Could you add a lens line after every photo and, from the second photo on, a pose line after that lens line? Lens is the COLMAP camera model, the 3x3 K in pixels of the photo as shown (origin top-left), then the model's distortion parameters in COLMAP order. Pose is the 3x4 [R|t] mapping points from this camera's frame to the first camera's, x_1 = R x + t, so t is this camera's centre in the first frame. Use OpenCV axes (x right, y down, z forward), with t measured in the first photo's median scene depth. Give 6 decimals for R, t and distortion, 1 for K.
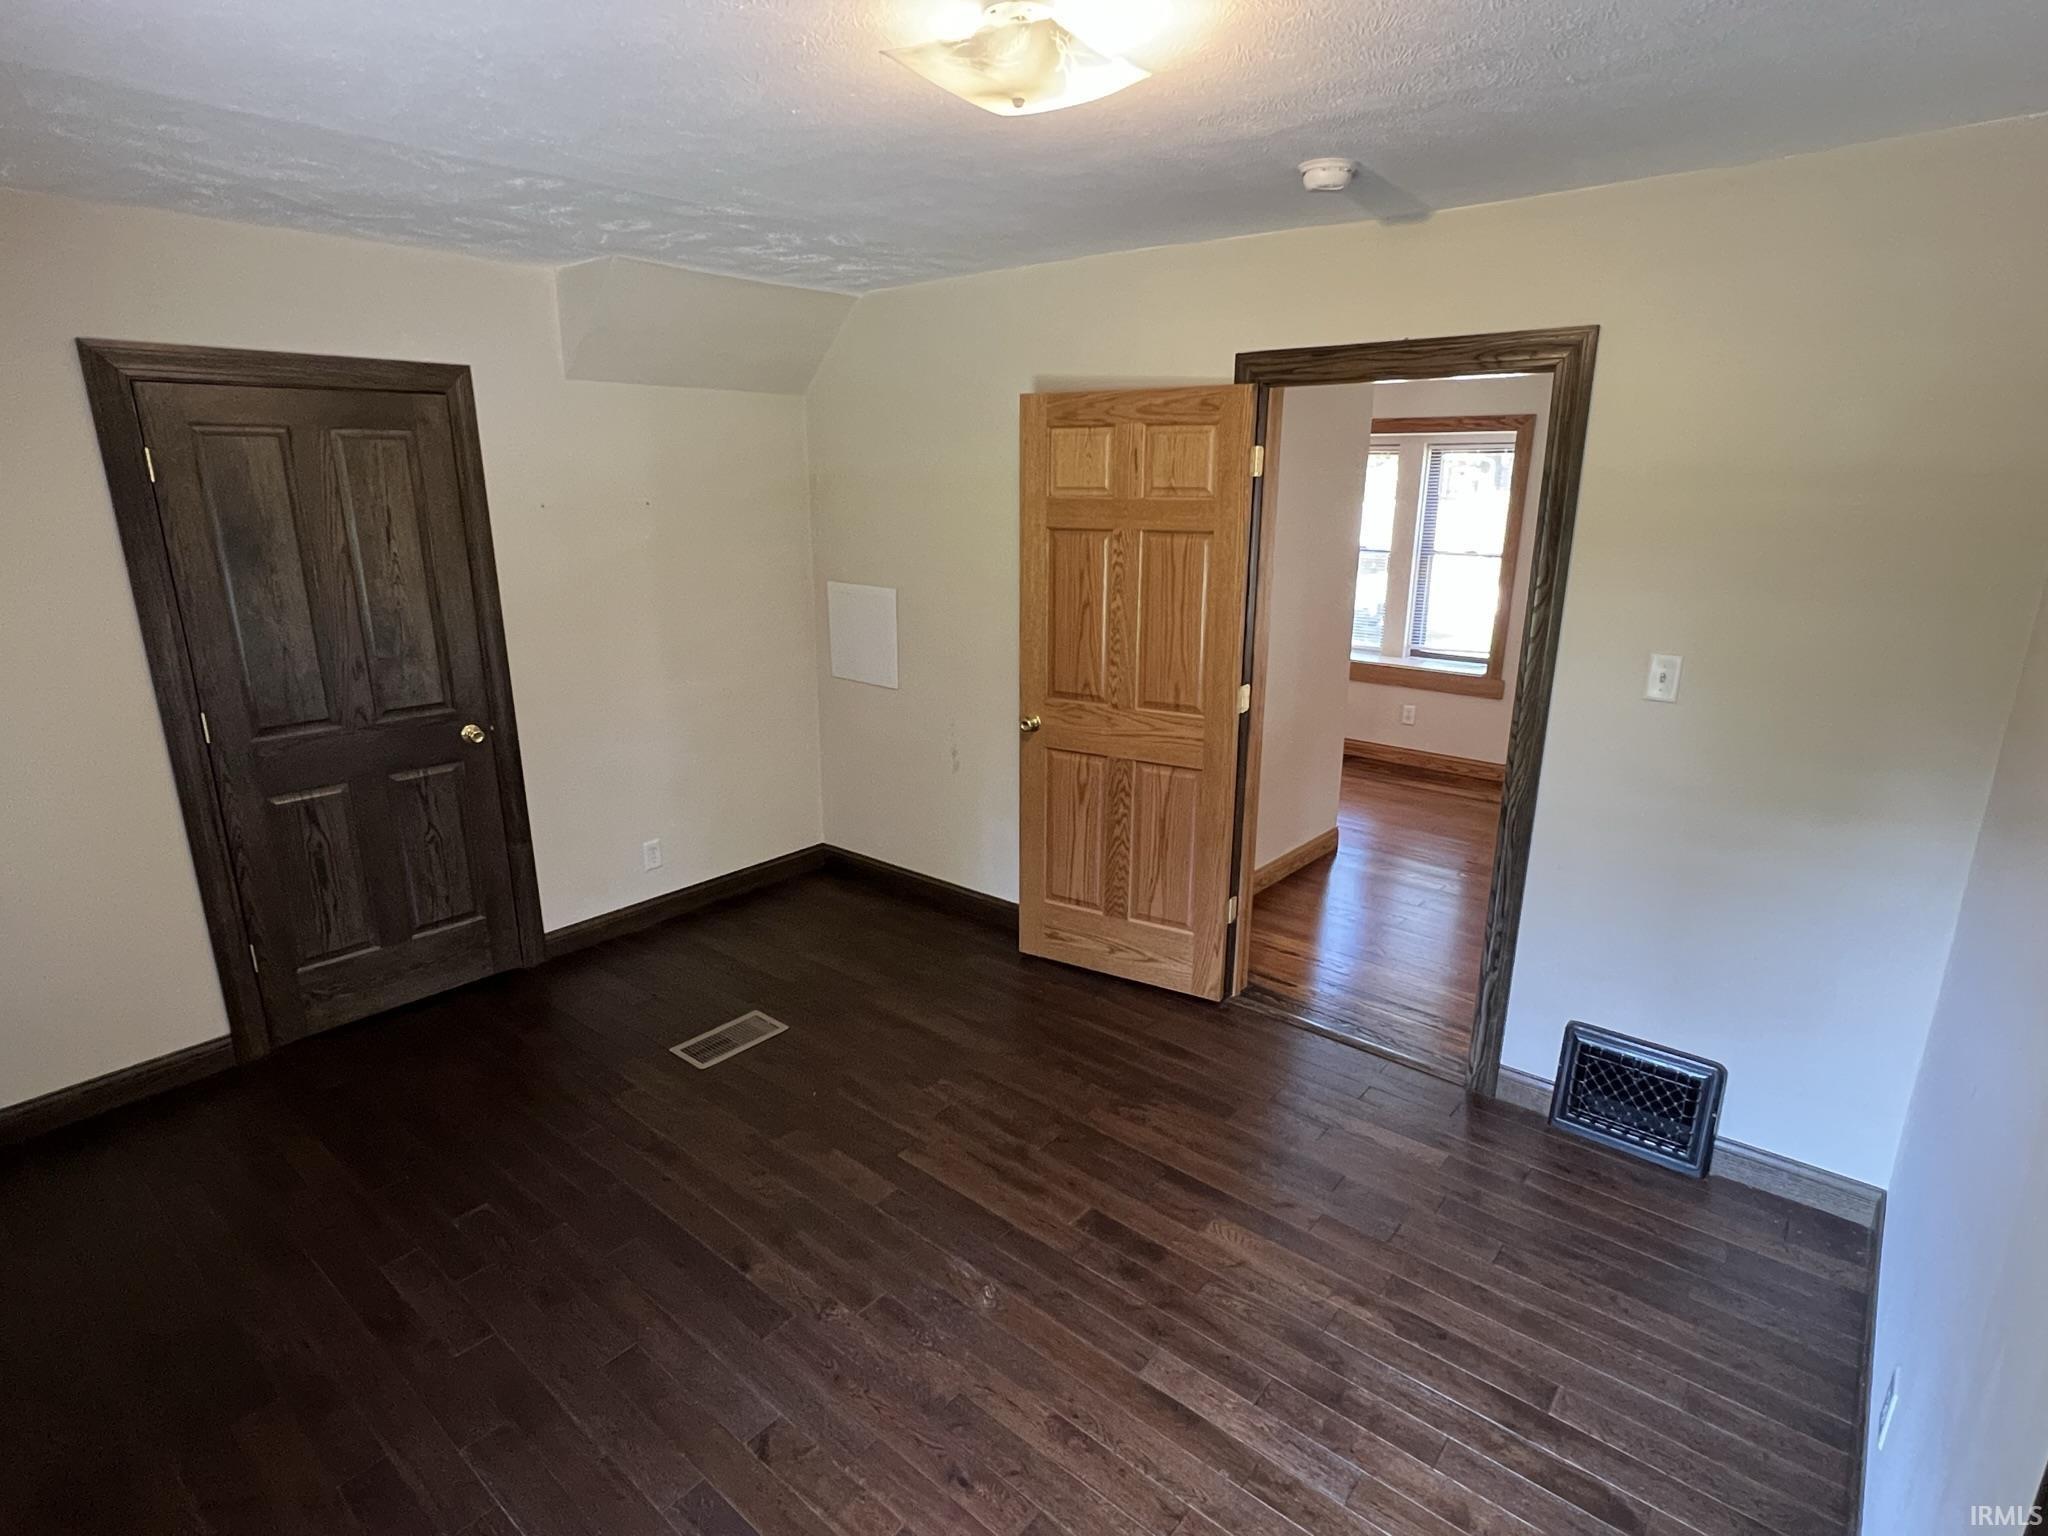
lens RADIAL K [[1072.3, 0, 1021.0], [0, 1072.3, 773.7], [0, 0, 1]] dist [-0.002233, 0.001402]
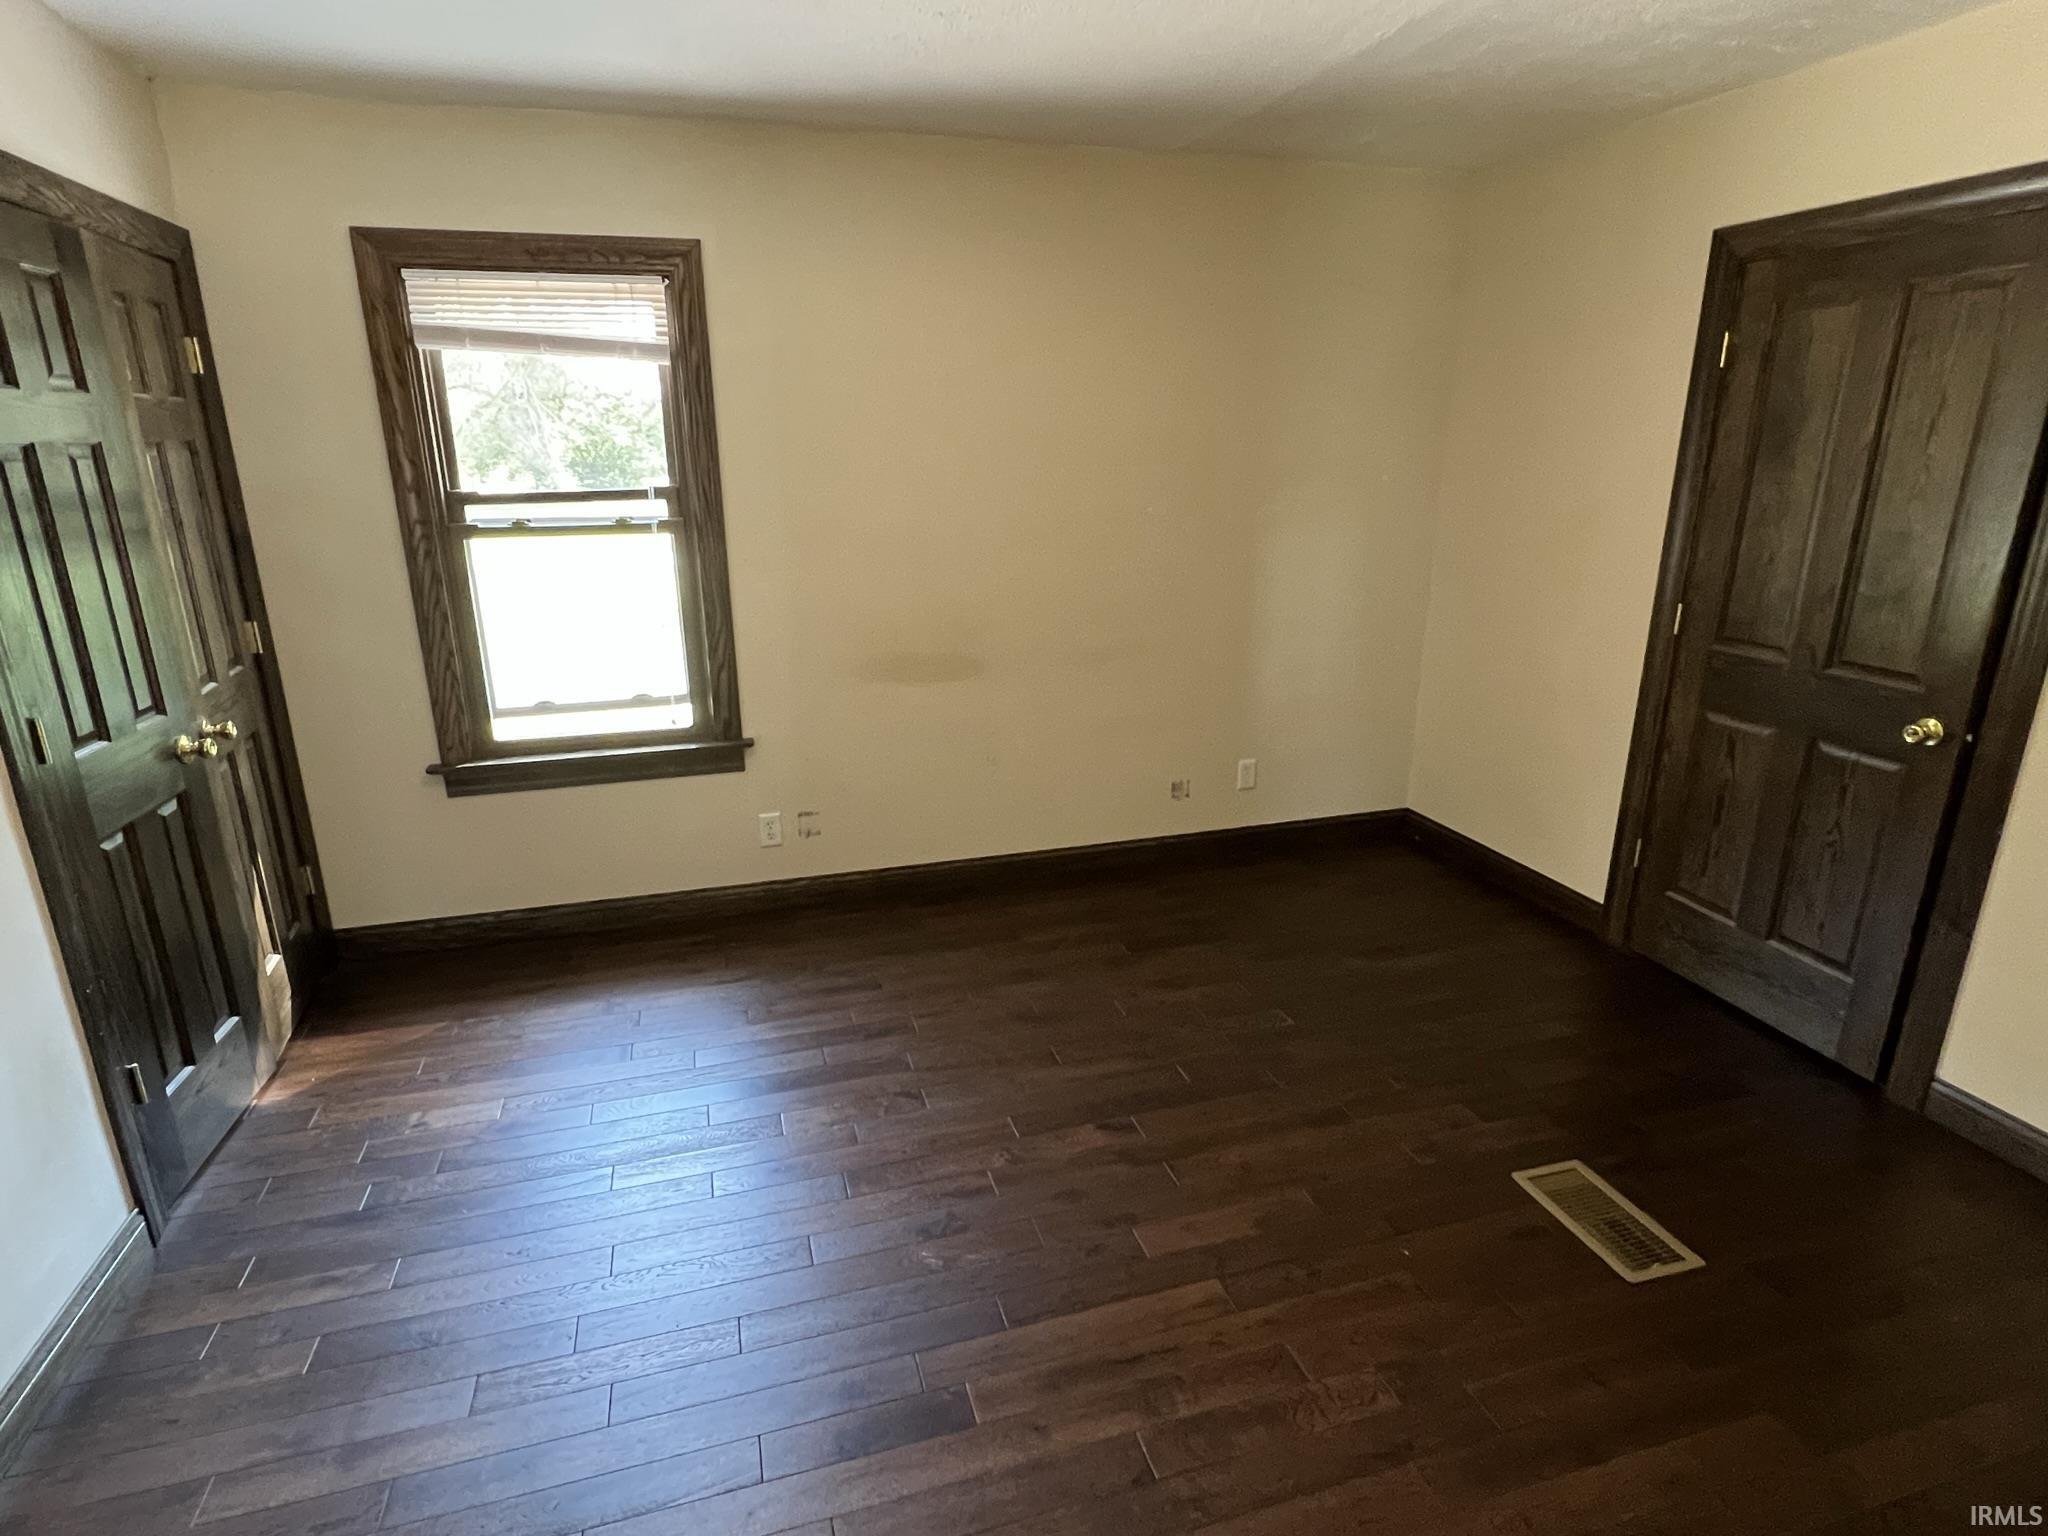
lens RADIAL K [[1072.3, 0, 1009.2], [0, 1072.3, 767.4], [0, 0, 1]] dist [-0.002233, 0.001402]
pose [[-0.553377, 0.245163, -0.796033, 0.377321], [-0.225691, 0.875815, 0.426628, -0.186023], [0.801771, 0.415744, -0.429325, 0.882922]]
